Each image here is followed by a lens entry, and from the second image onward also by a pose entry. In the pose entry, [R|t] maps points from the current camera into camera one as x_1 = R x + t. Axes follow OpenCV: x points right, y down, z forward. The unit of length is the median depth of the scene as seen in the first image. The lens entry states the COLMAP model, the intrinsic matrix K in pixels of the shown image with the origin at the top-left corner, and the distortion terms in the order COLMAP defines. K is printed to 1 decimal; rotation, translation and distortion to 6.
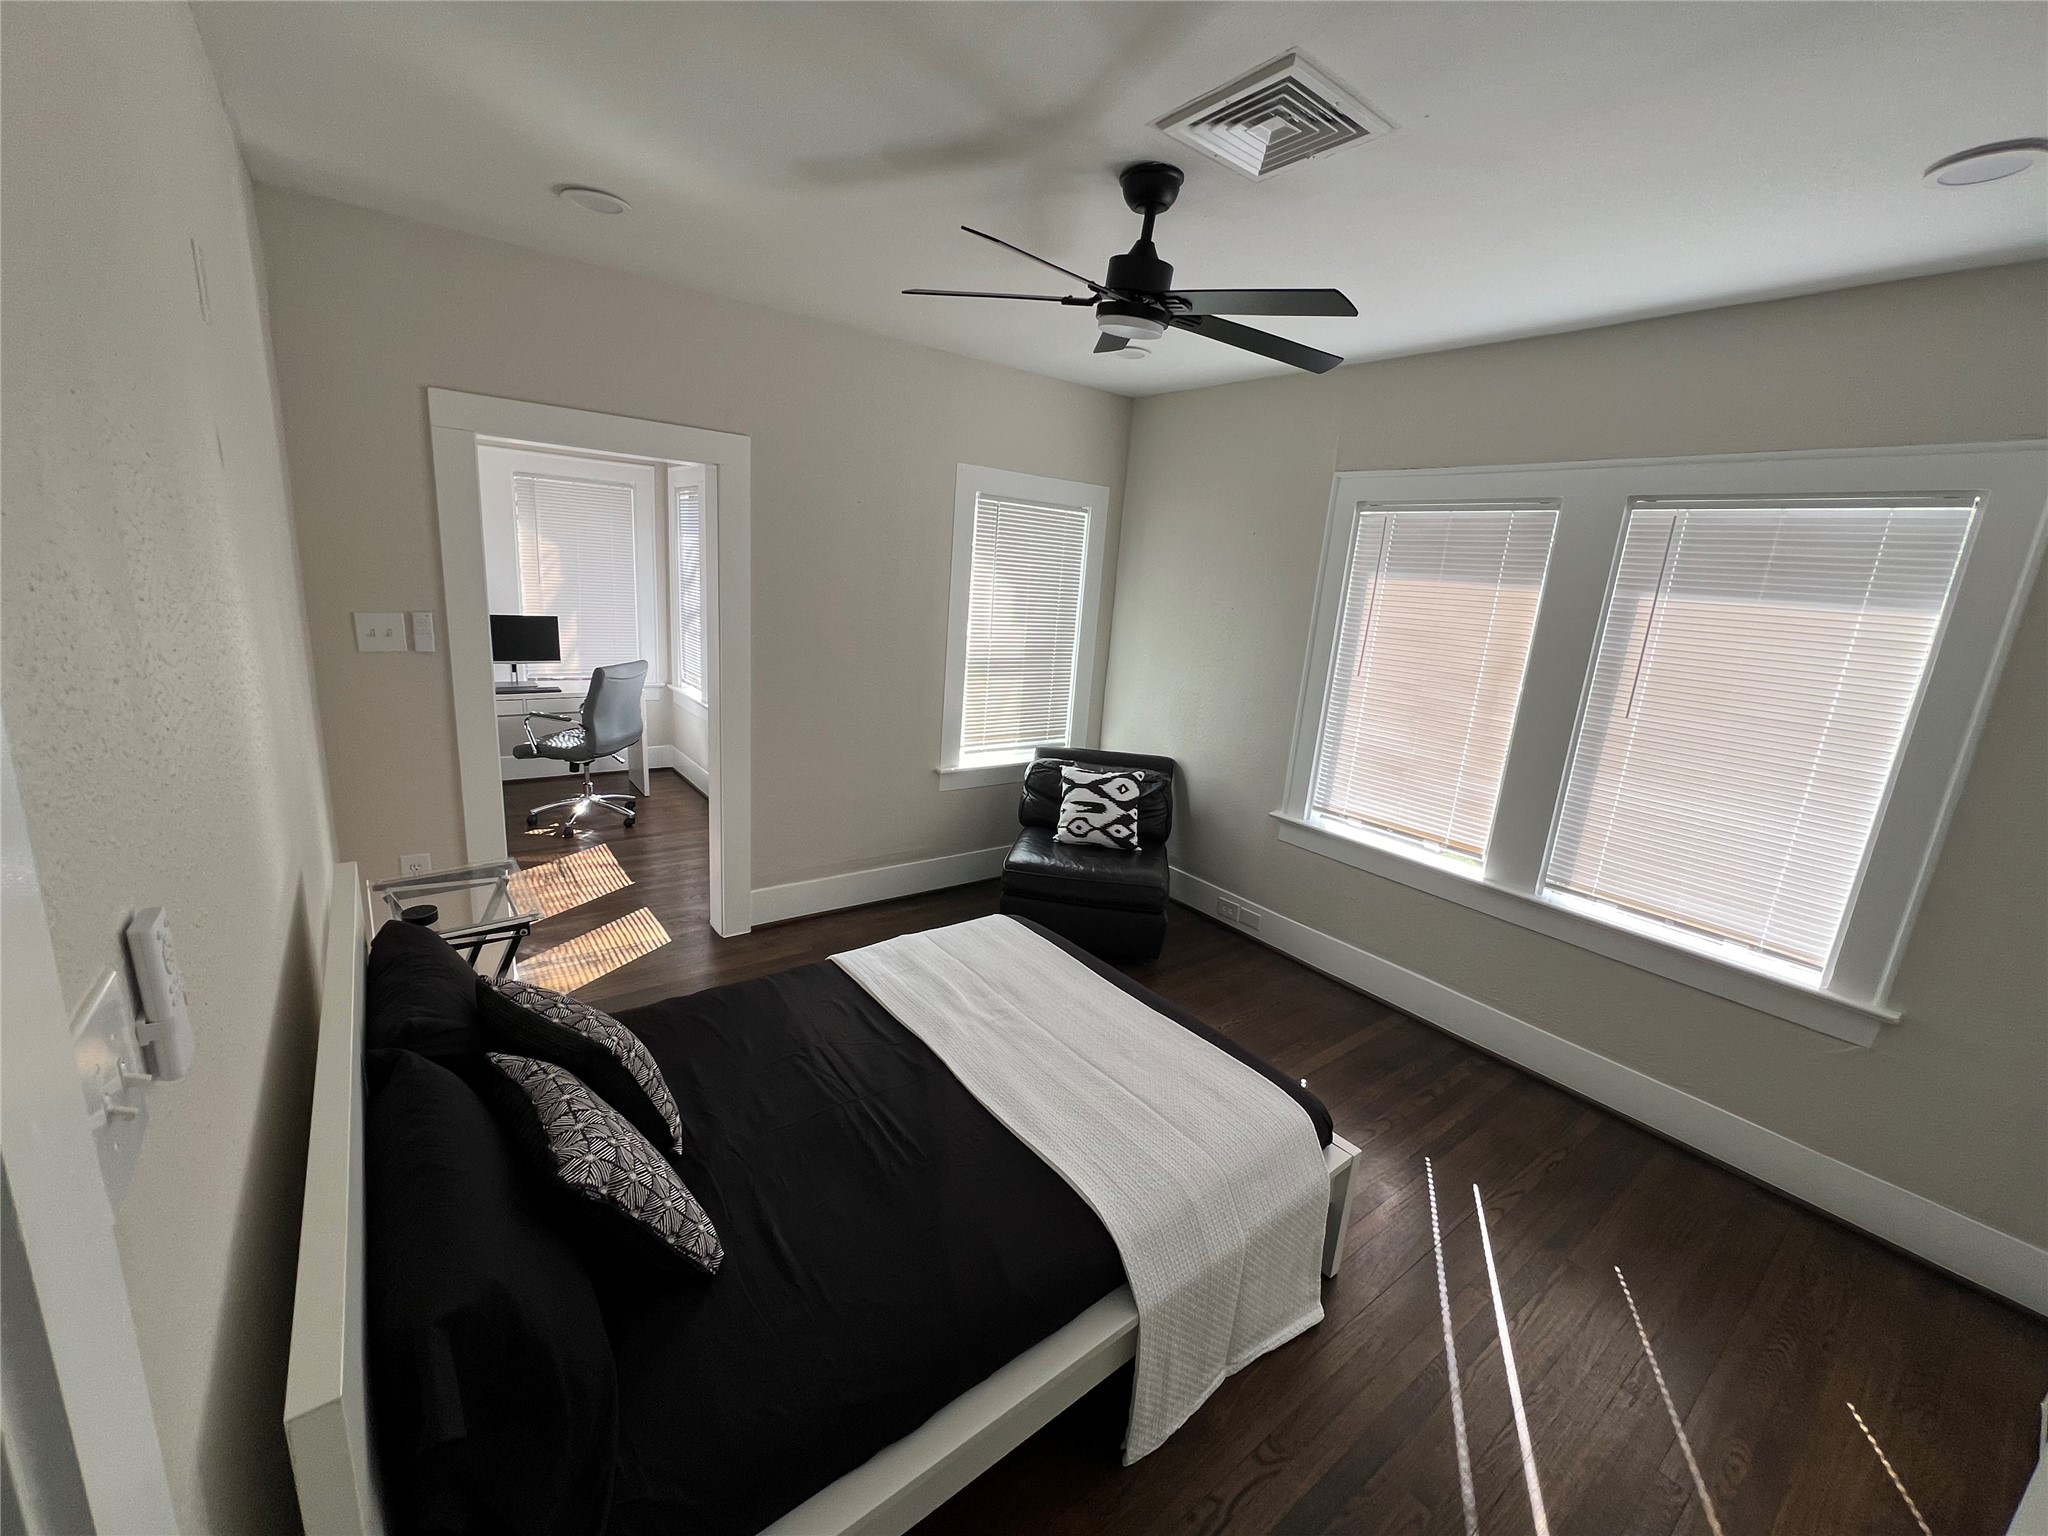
lens RADIAL K [[817.0, 0, 1045.5], [0, 817.0, 770.3], [0, 0, 1]] dist [0.000223, 0.000062]
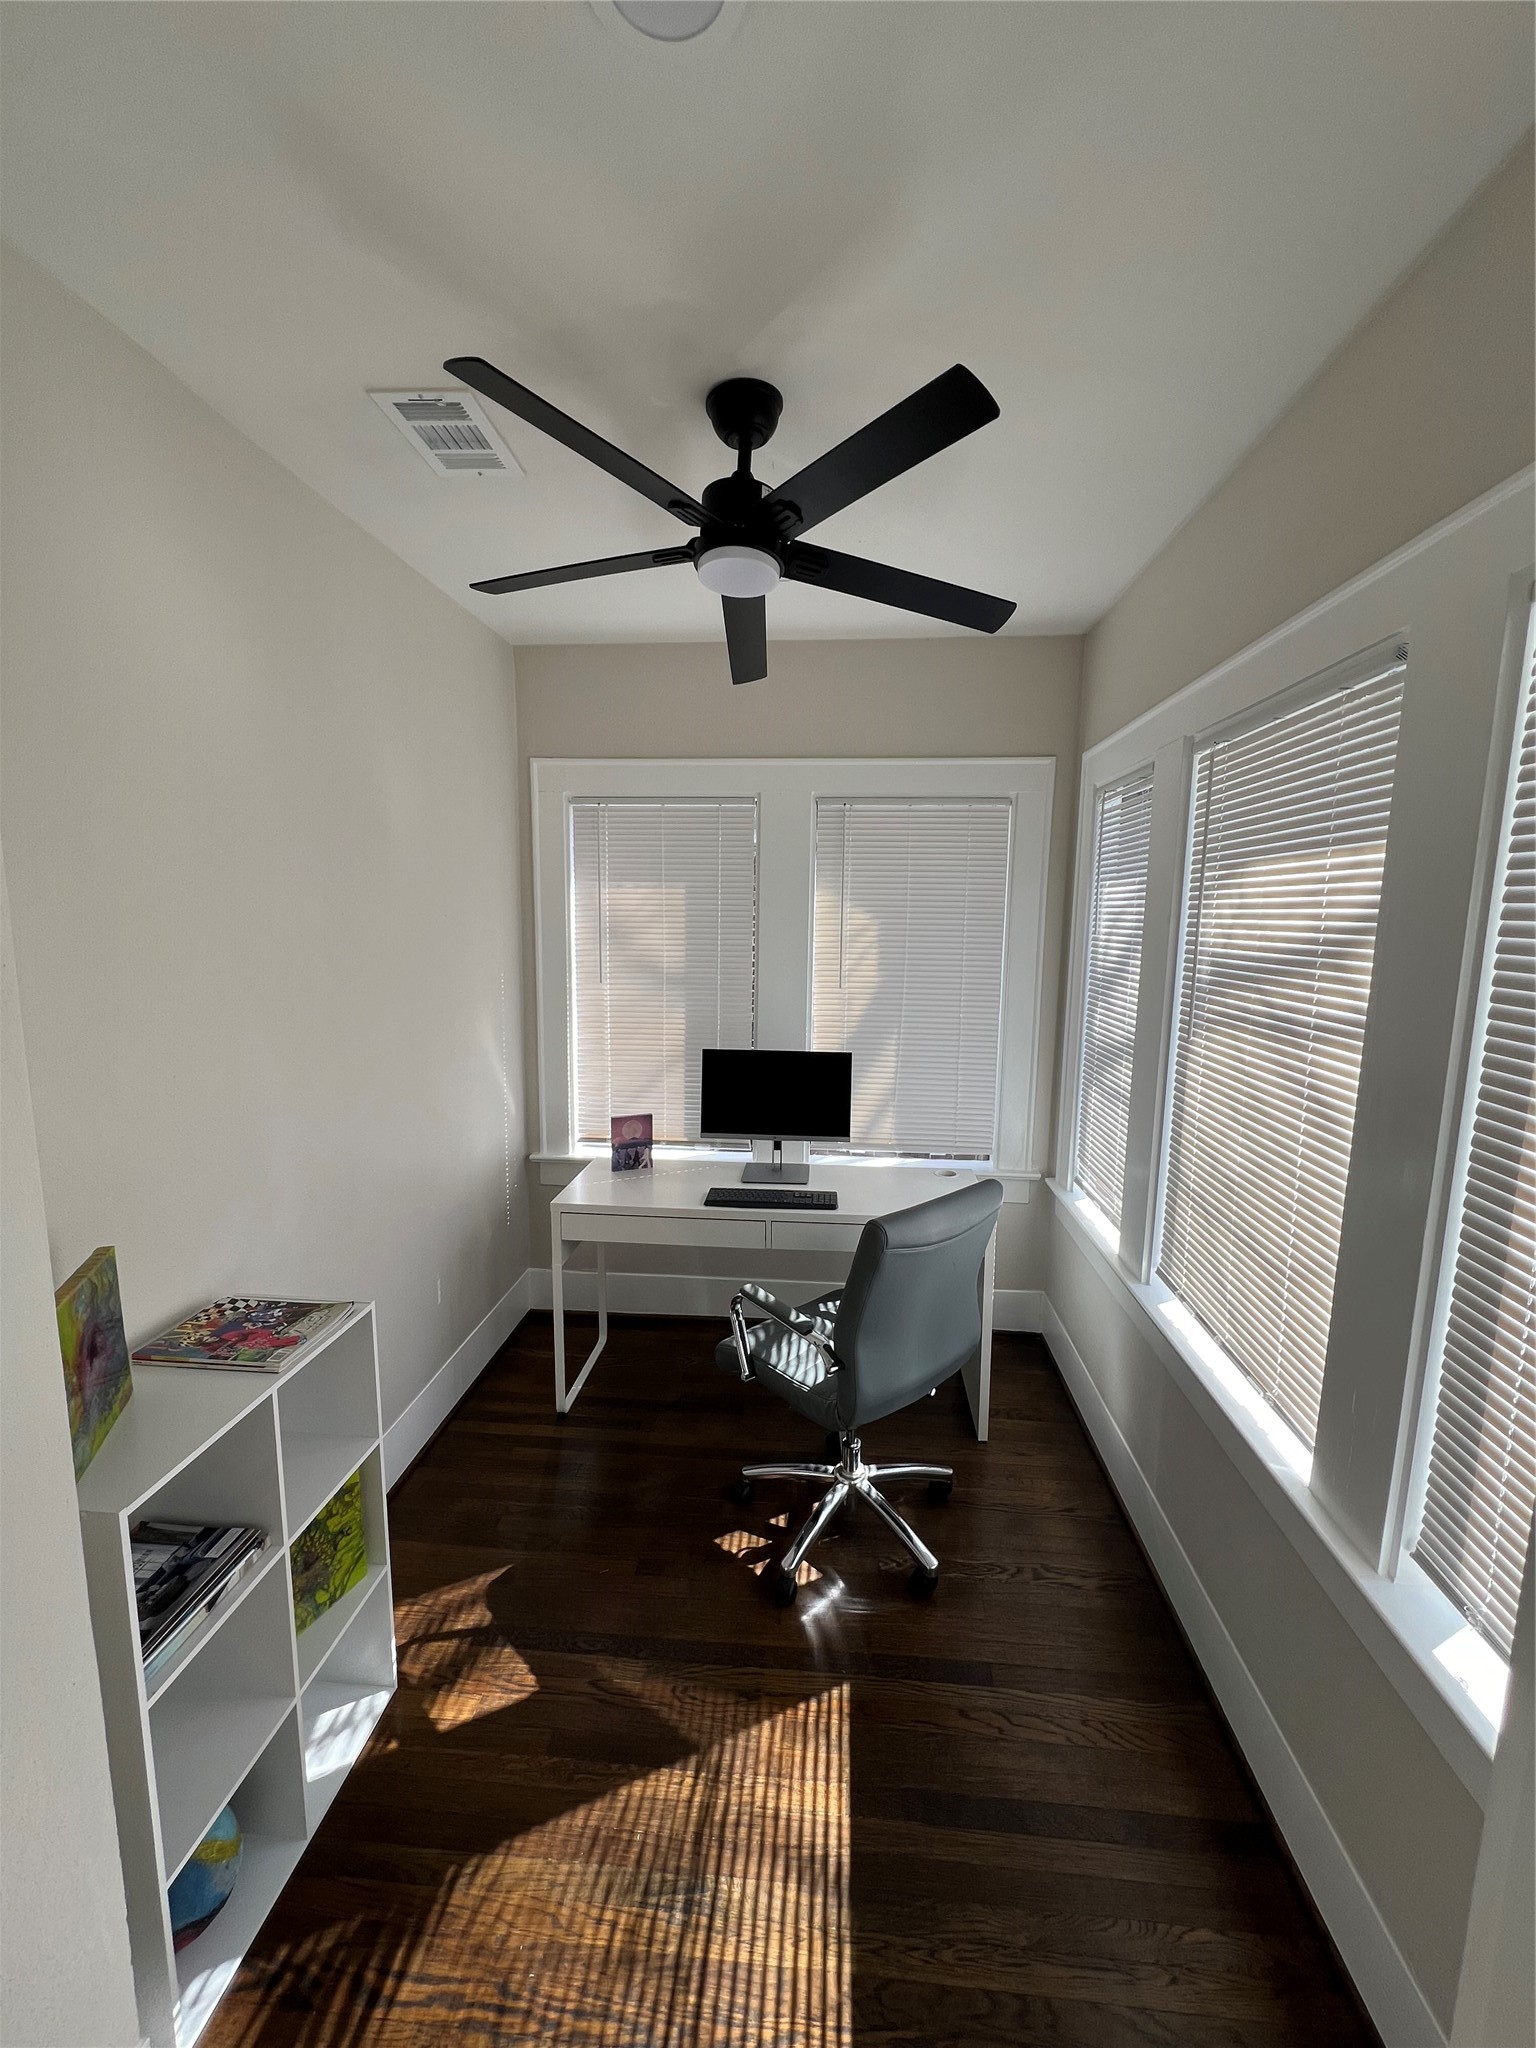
lens RADIAL K [[817.0, 0, 776.9], [0, 817.0, 1034.9], [0, 0, 1]] dist [0.000223, 0.000062]
pose [[0.730502, 0.033645, -0.682081, -0.281912], [-0.116217, 0.990341, -0.075616, -0.155797], [0.672949, 0.134507, 0.727357, 0.592853]]
